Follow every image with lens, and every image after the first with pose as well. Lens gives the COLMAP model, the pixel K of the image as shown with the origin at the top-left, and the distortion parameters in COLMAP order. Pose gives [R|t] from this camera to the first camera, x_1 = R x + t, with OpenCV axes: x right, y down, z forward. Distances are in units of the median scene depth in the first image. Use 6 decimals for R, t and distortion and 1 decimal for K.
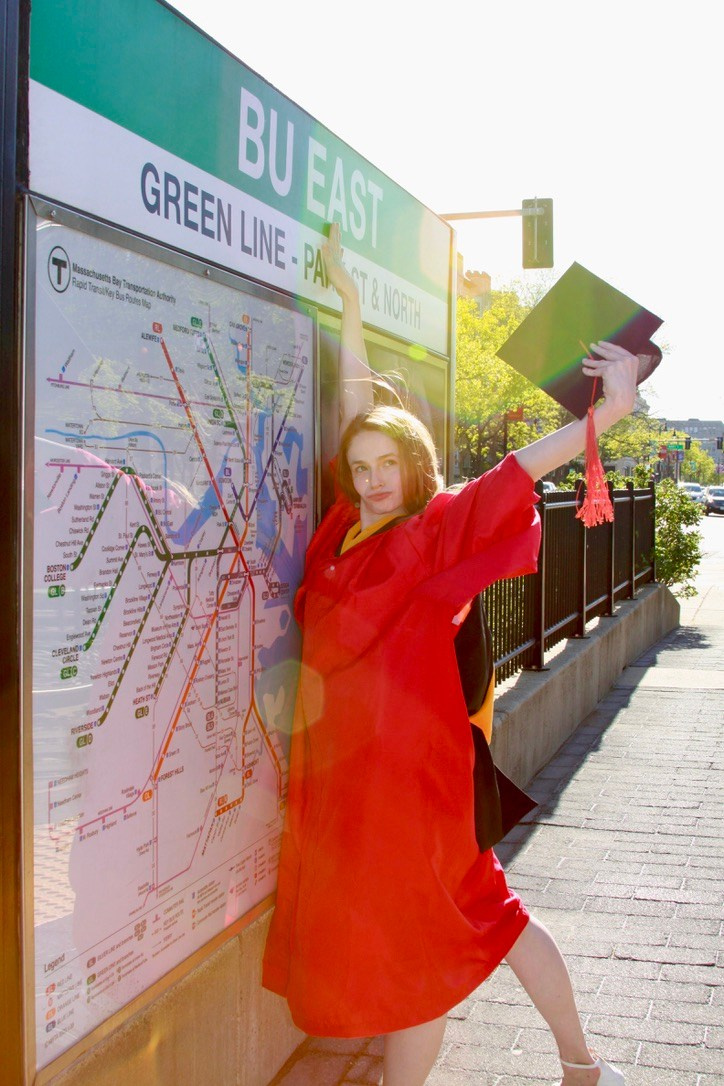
lens RADIAL K [[1394.6, 0, 354.9], [0, 1394.6, 544.8], [0, 0, 1]] dist [-0.142950, 0.055587]
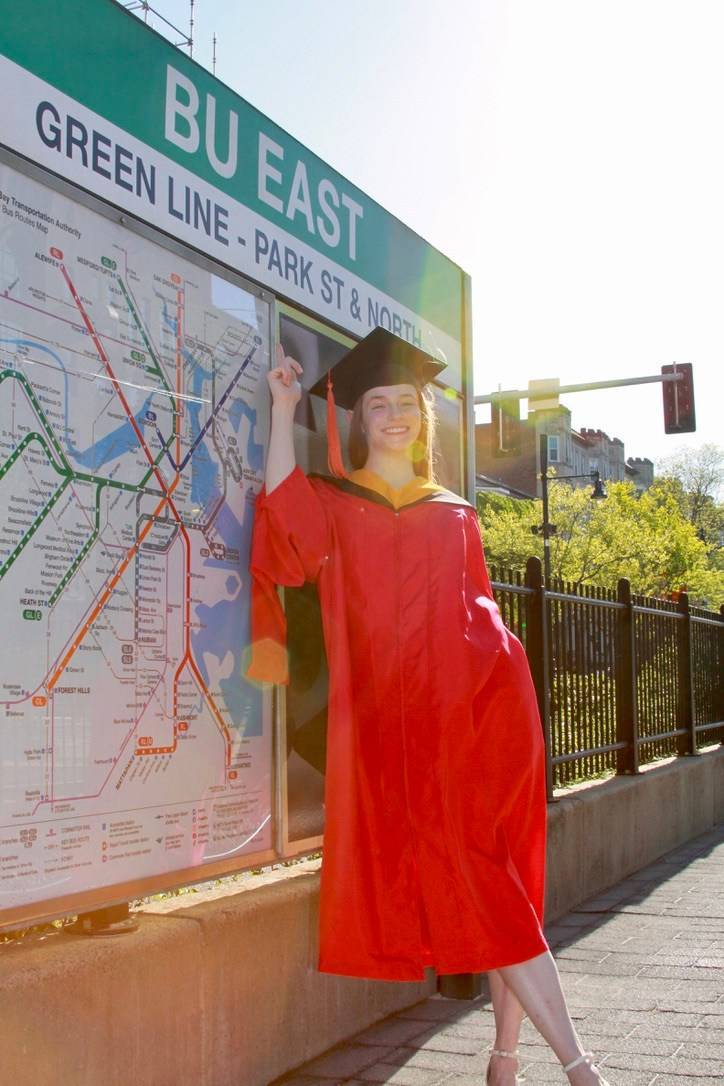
lens RADIAL K [[1399.4, 0, 364.4], [0, 1399.4, 541.6], [0, 0, 1]] dist [-0.146071, 0.066202]
pose [[0.992859, -0.033399, -0.114522, 0.185501], [0.016462, 0.989183, -0.145762, 0.198548], [0.118151, 0.142836, 0.982669, 0.023267]]
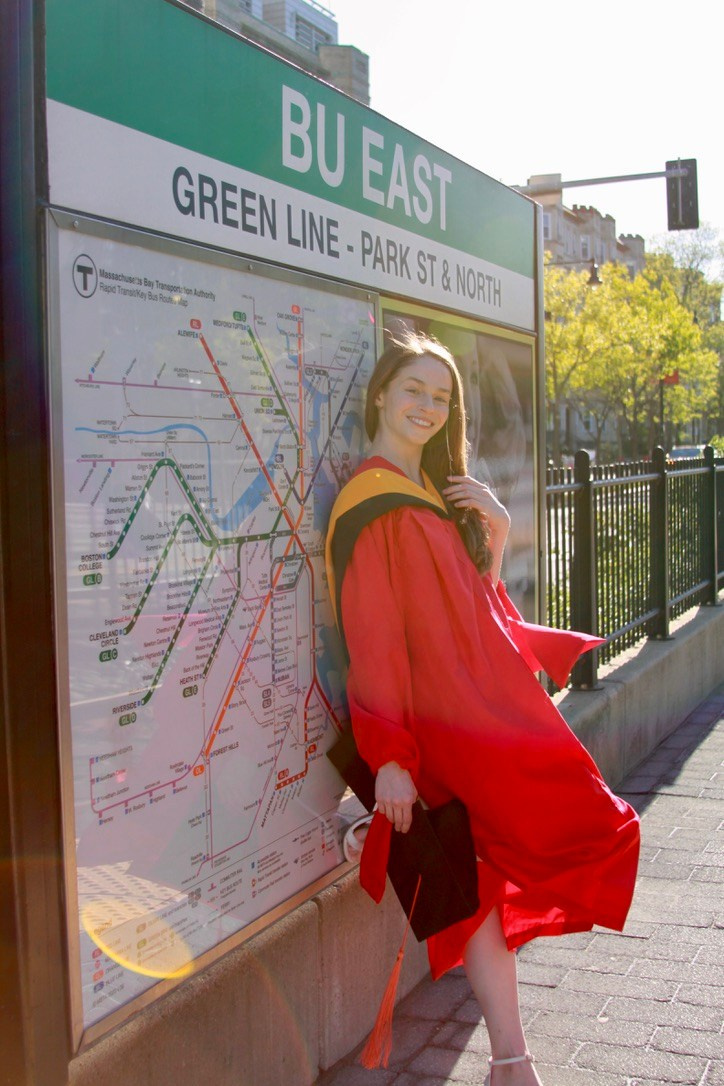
lens RADIAL K [[1396.7, 0, 362.3], [0, 1396.7, 541.2], [0, 0, 1]] dist [-0.159532, 0.109188]
pose [[0.993570, -0.023006, -0.110854, 0.086422], [0.025026, 0.999545, 0.016858, -0.006701], [0.110415, -0.019524, 0.993694, -0.027343]]
